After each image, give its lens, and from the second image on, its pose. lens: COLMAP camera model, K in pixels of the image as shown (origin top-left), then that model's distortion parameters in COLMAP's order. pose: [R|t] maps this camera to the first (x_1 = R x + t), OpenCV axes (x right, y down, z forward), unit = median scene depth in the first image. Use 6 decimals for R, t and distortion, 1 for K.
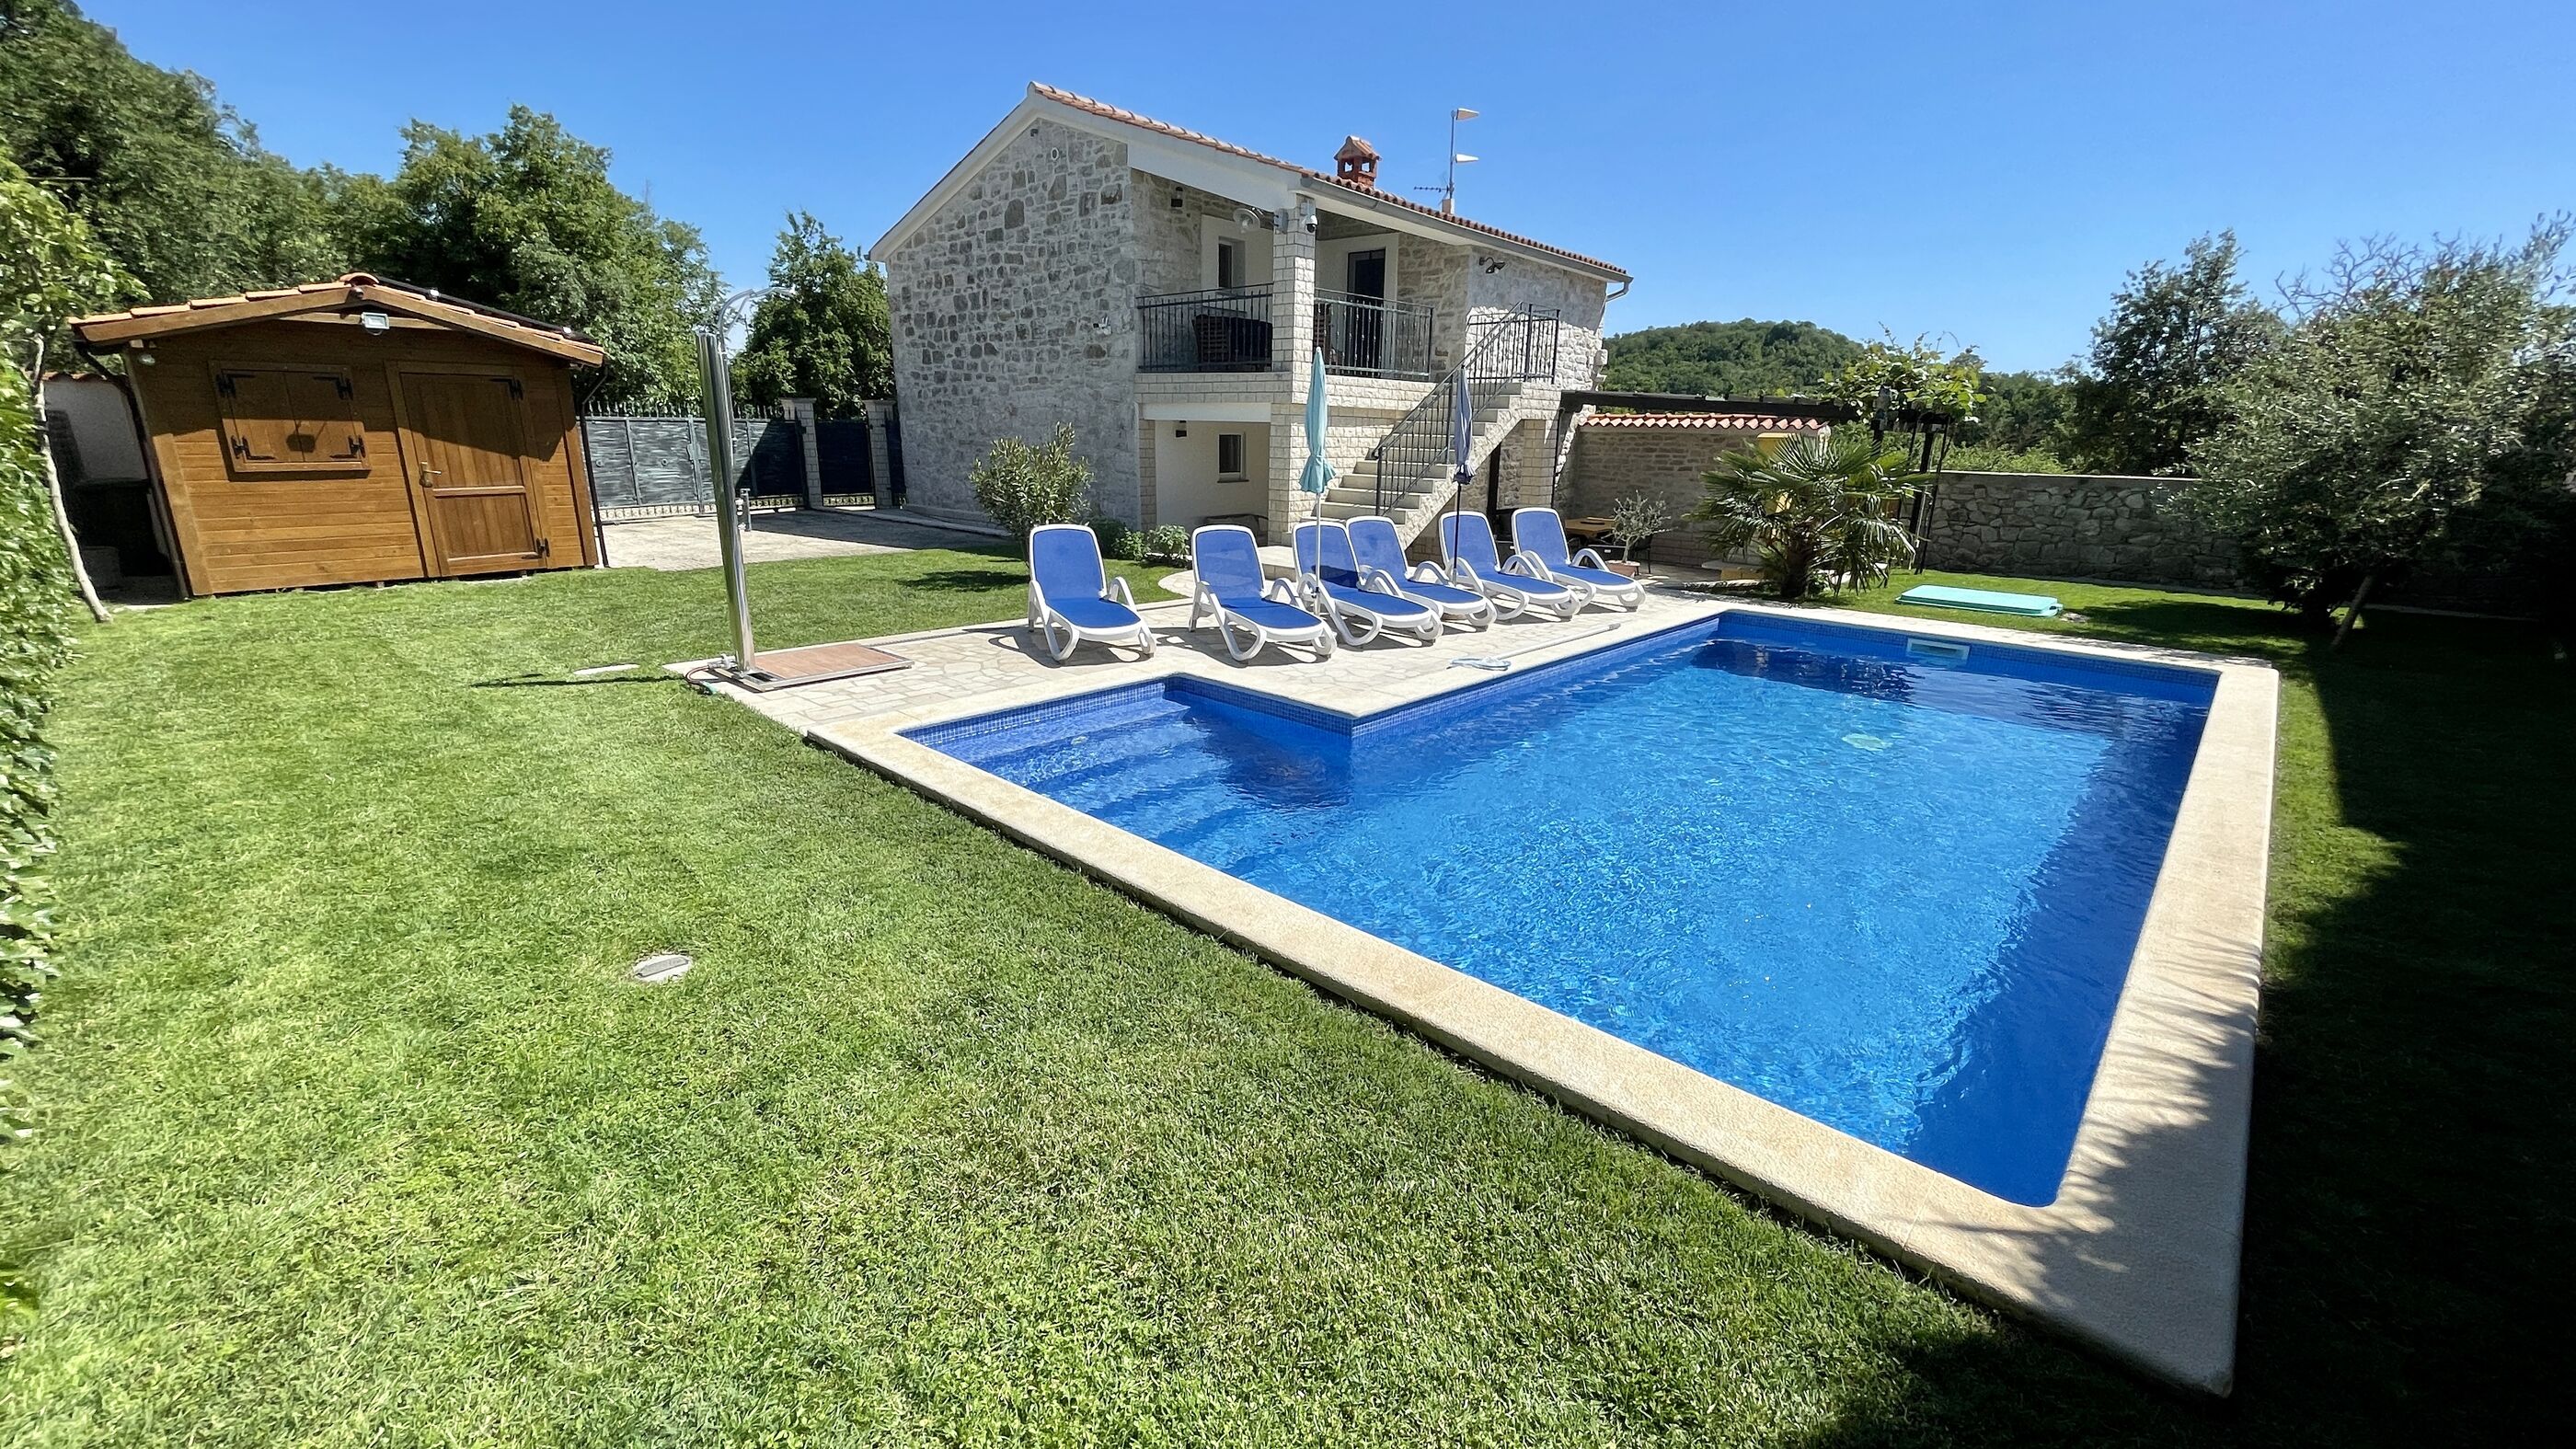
lens RADIAL K [[1039.0, 0, 1288.7], [0, 1039.0, 726.1], [0, 0, 1]] dist [-0.001806, -0.000799]
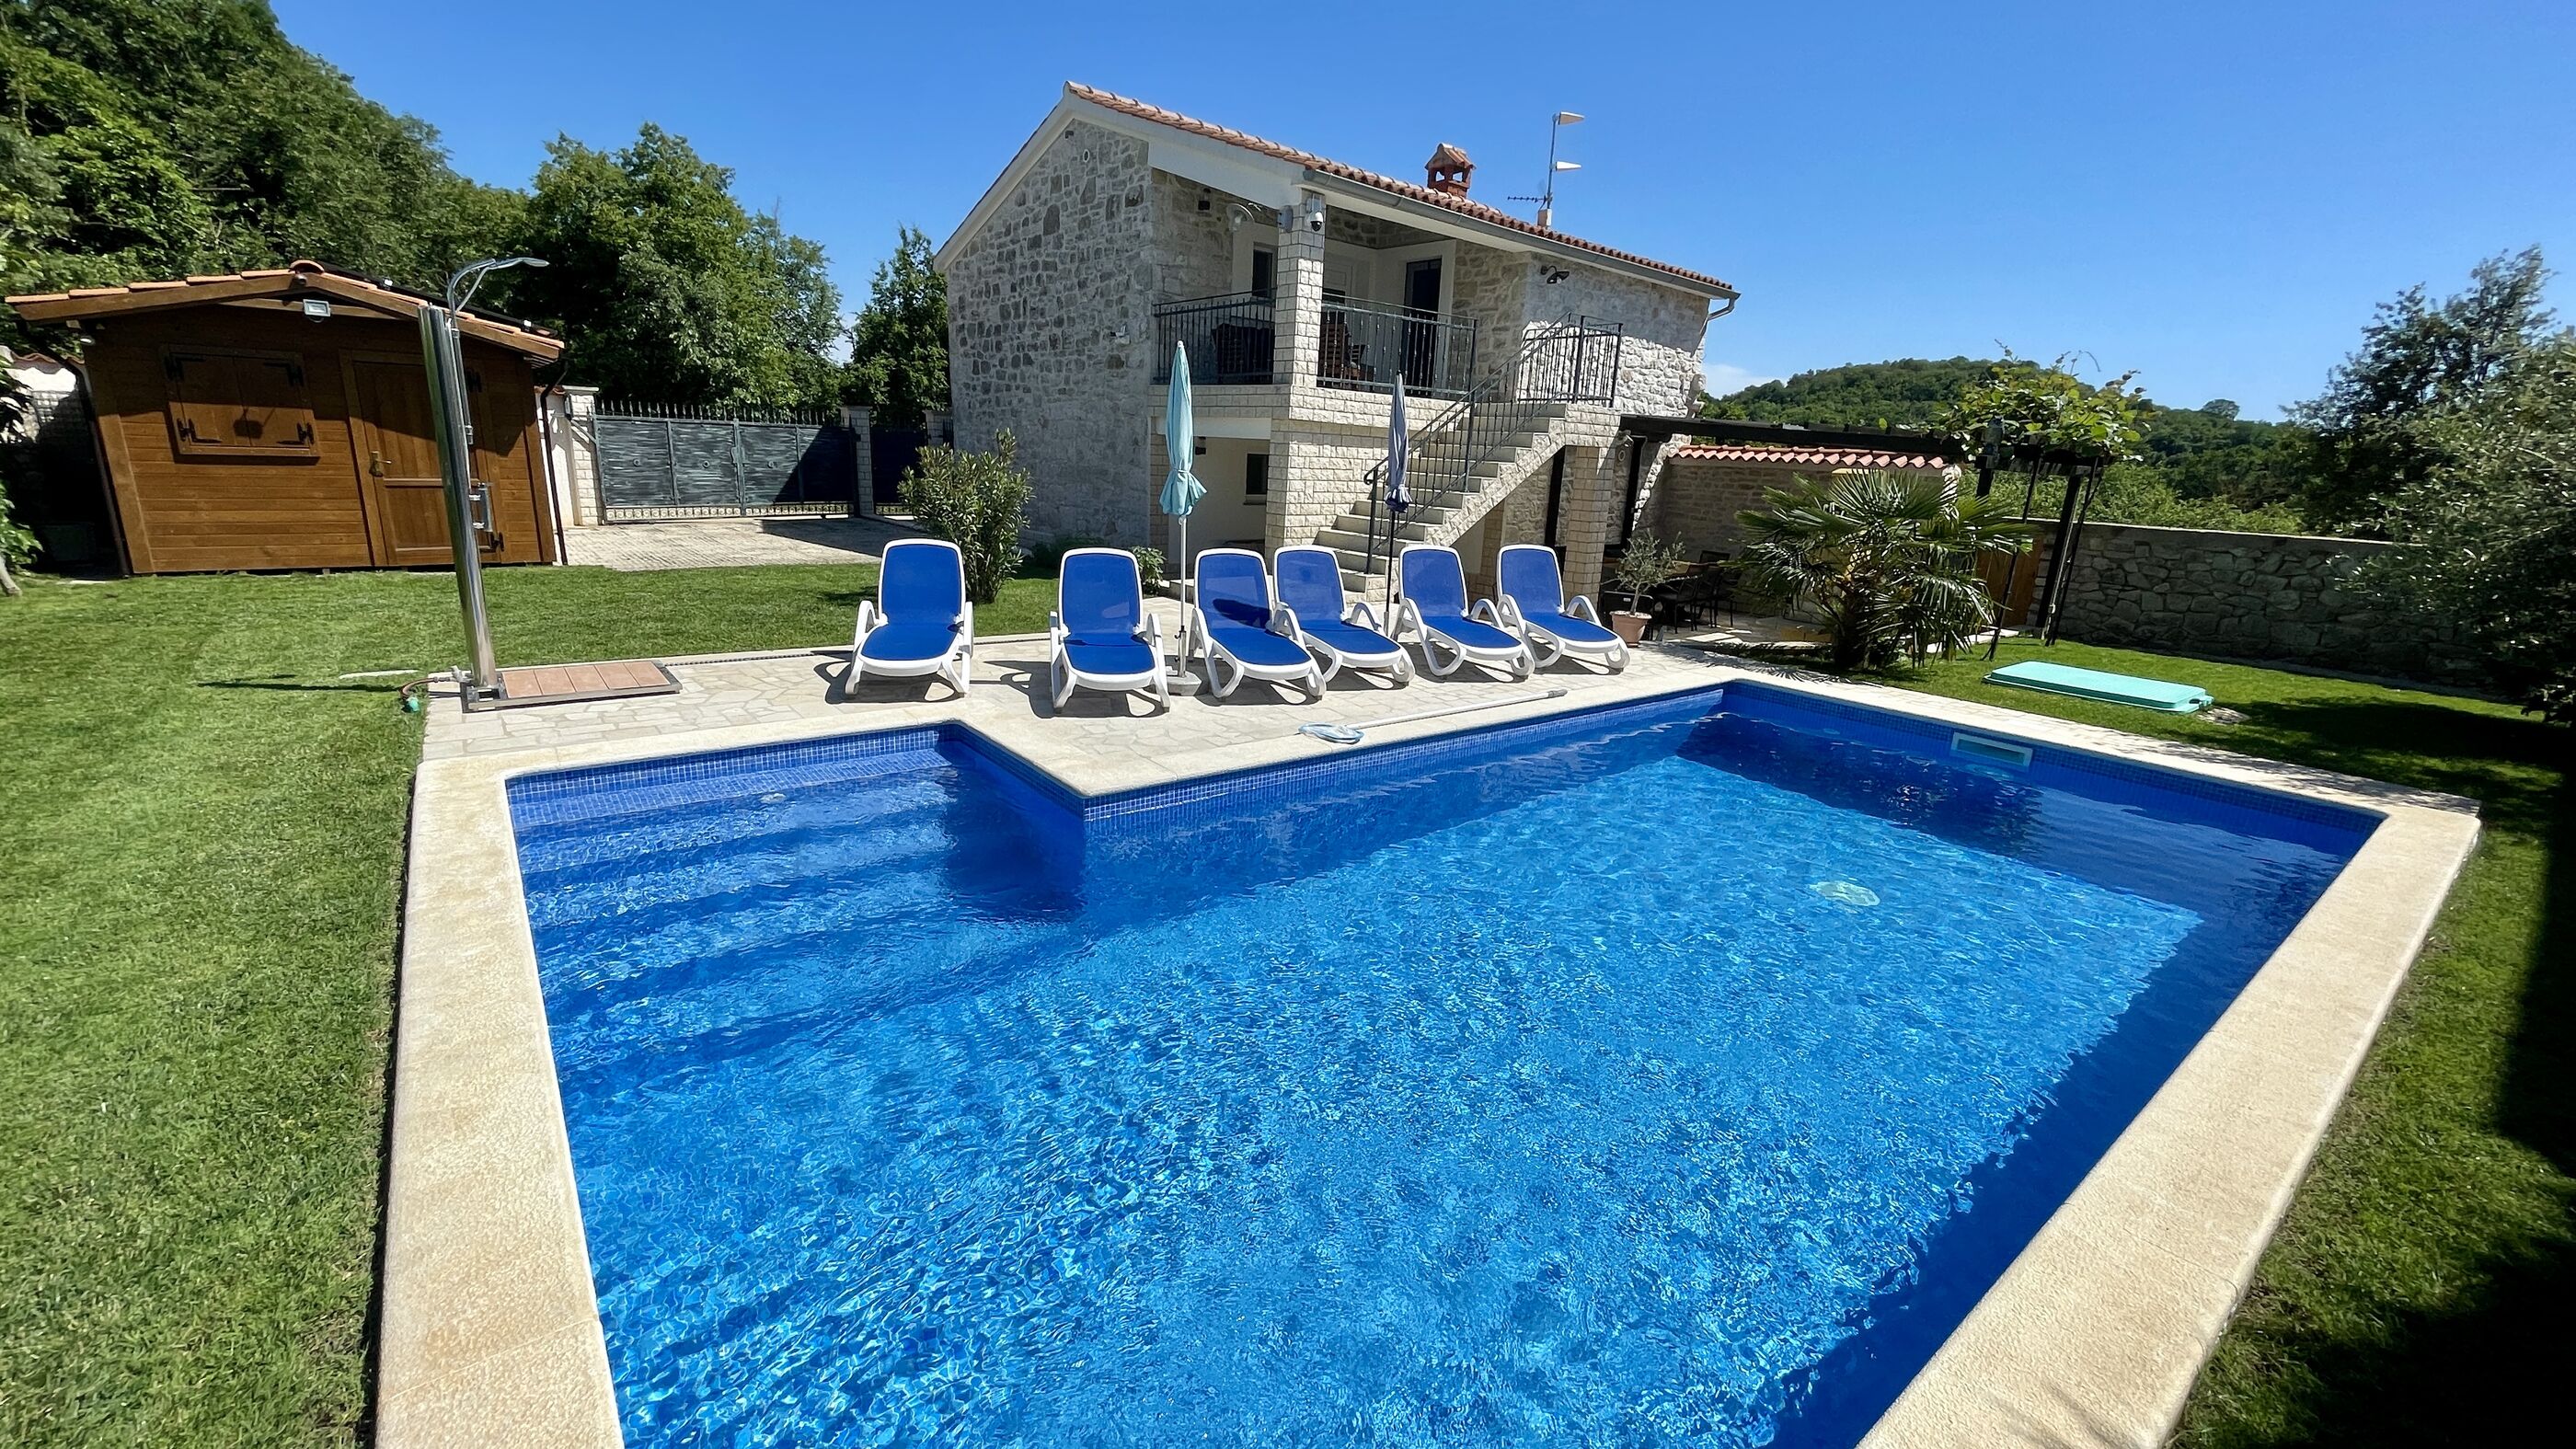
lens RADIAL K [[1039.0, 0, 1287.4], [0, 1039.0, 725.0], [0, 0, 1]] dist [-0.001806, -0.000799]
pose [[0.987048, 0.067831, -0.145380, 0.150119], [-0.071553, 0.997226, -0.020521, -0.026354], [0.143585, 0.030658, 0.989163, 0.112903]]
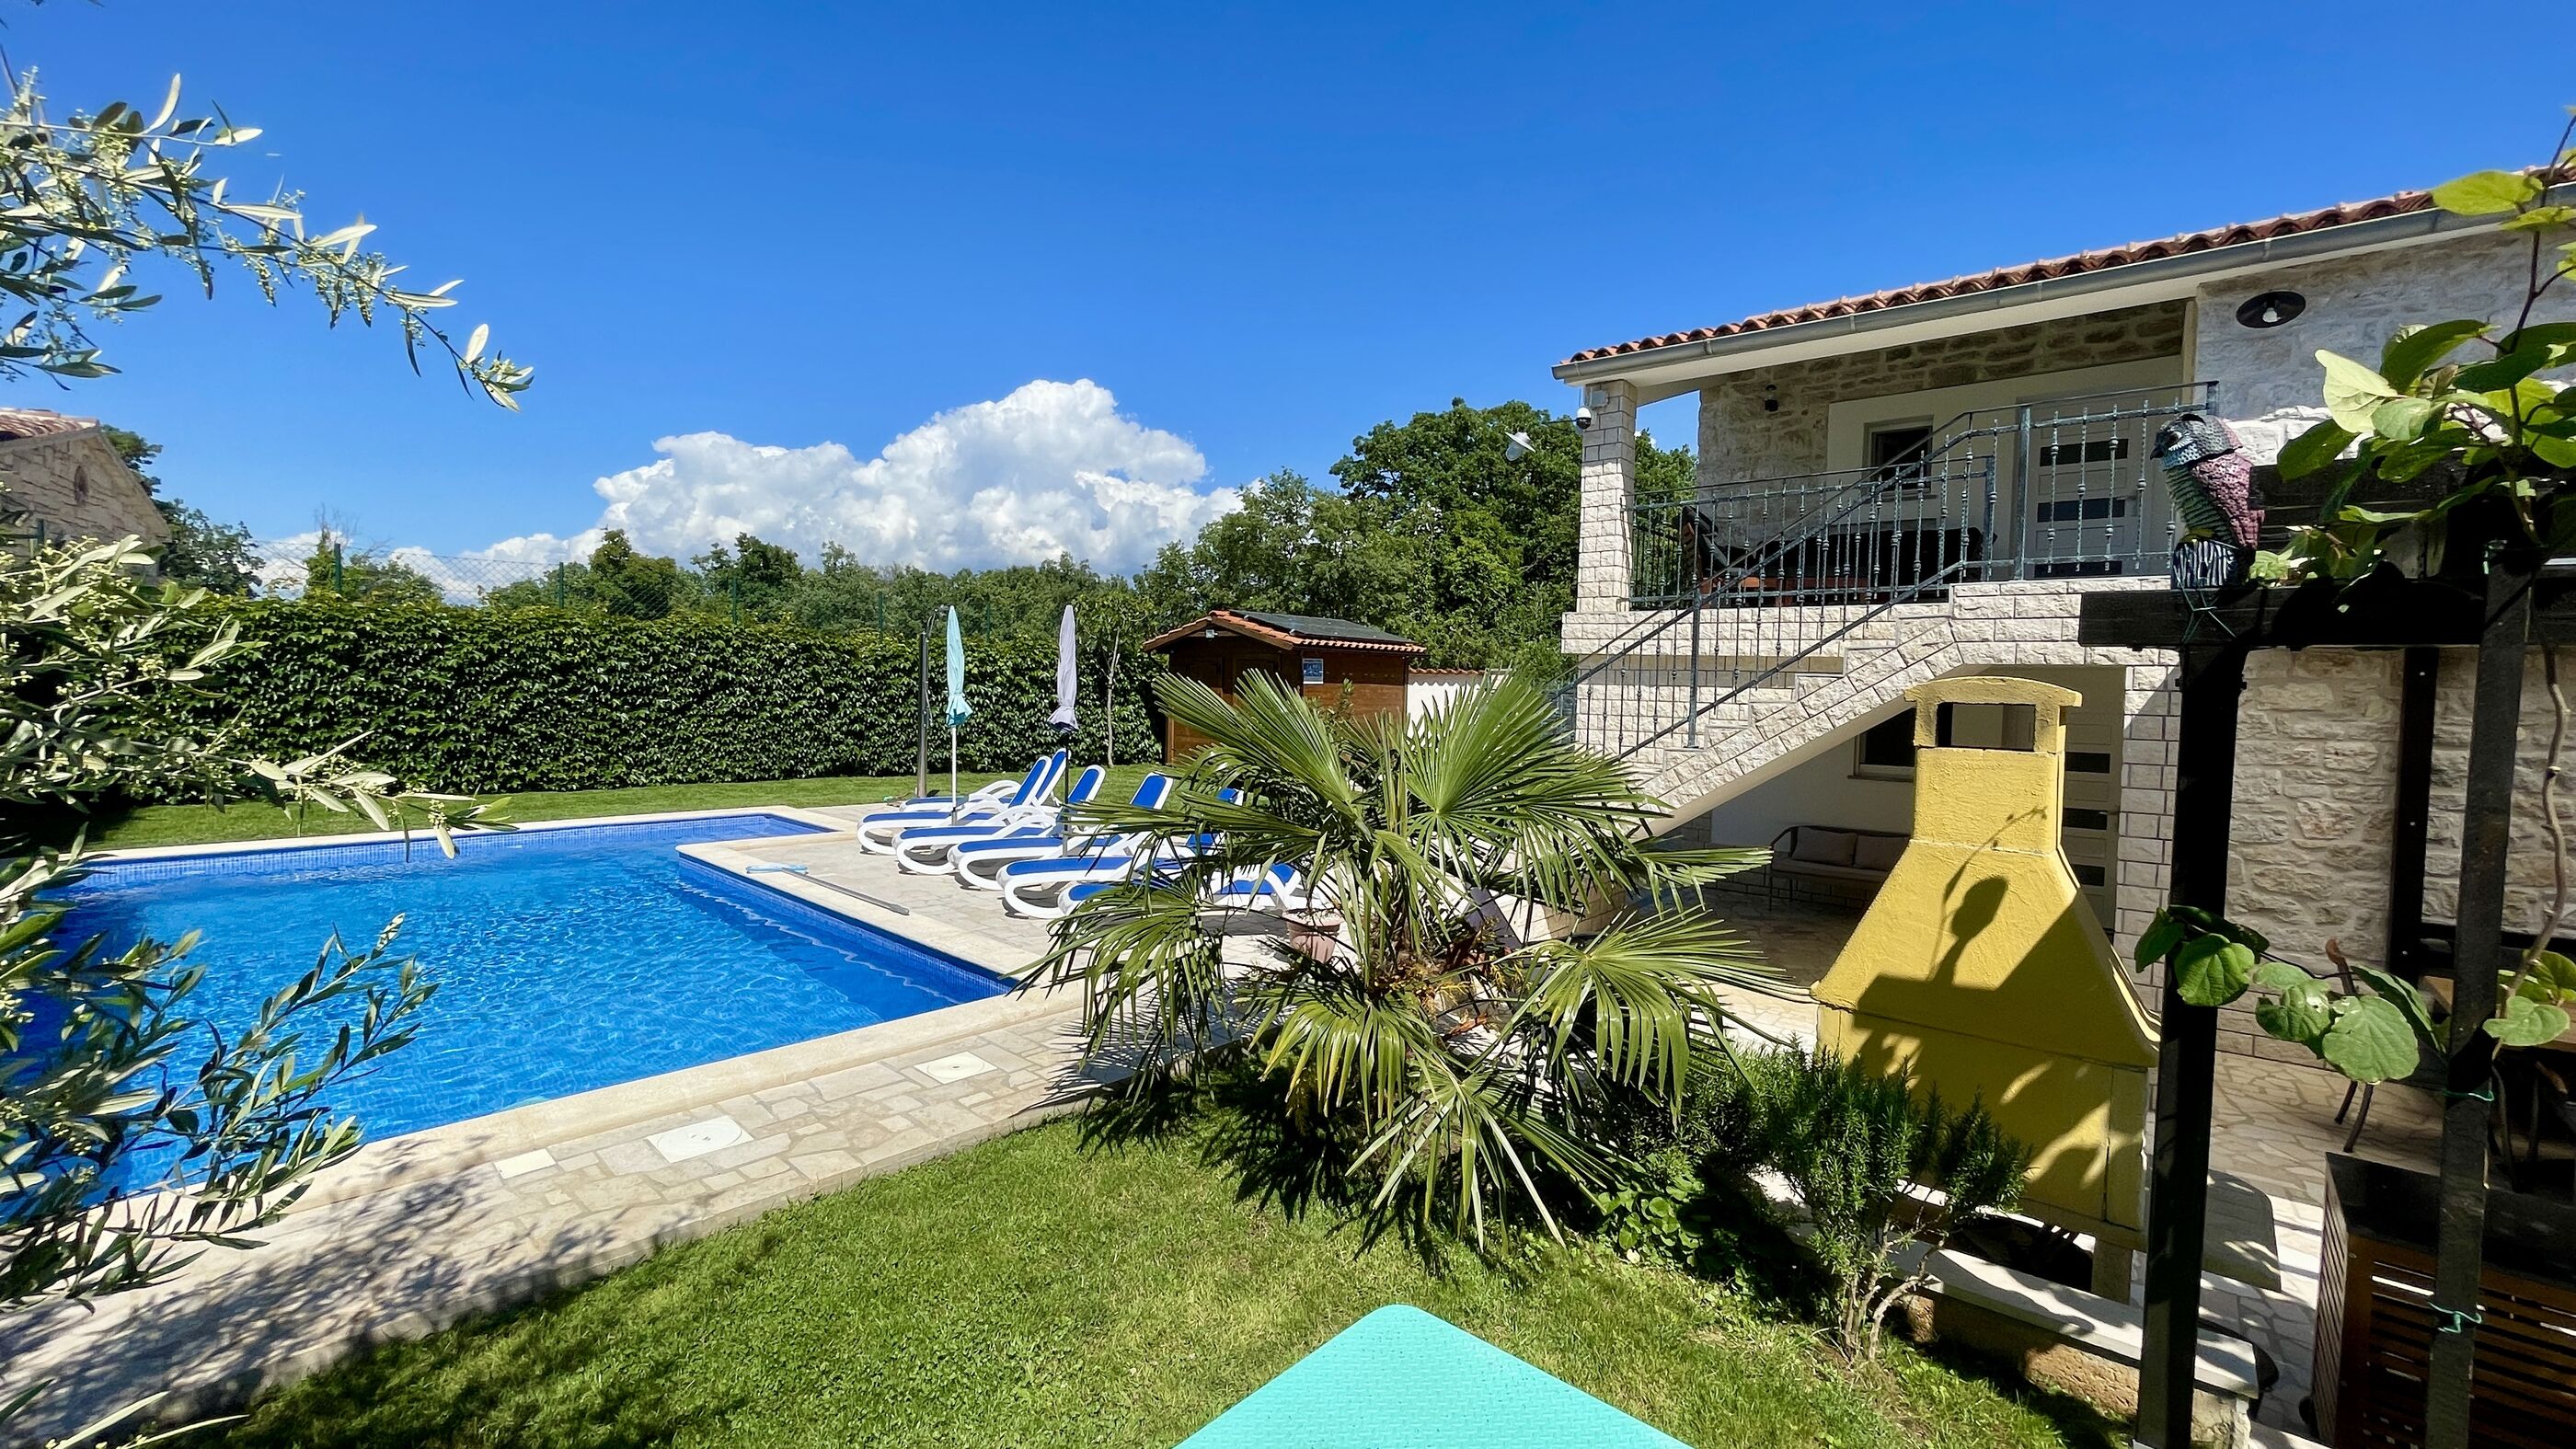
lens RADIAL K [[1039.0, 0, 1285.8], [0, 1039.0, 718.9], [0, 0, 1]] dist [-0.001806, -0.000799]
pose [[0.007692, 0.015356, -0.999852, 0.717935], [-0.300552, 0.953686, 0.012335, -0.216378], [0.953734, 0.300413, 0.011951, 0.813893]]
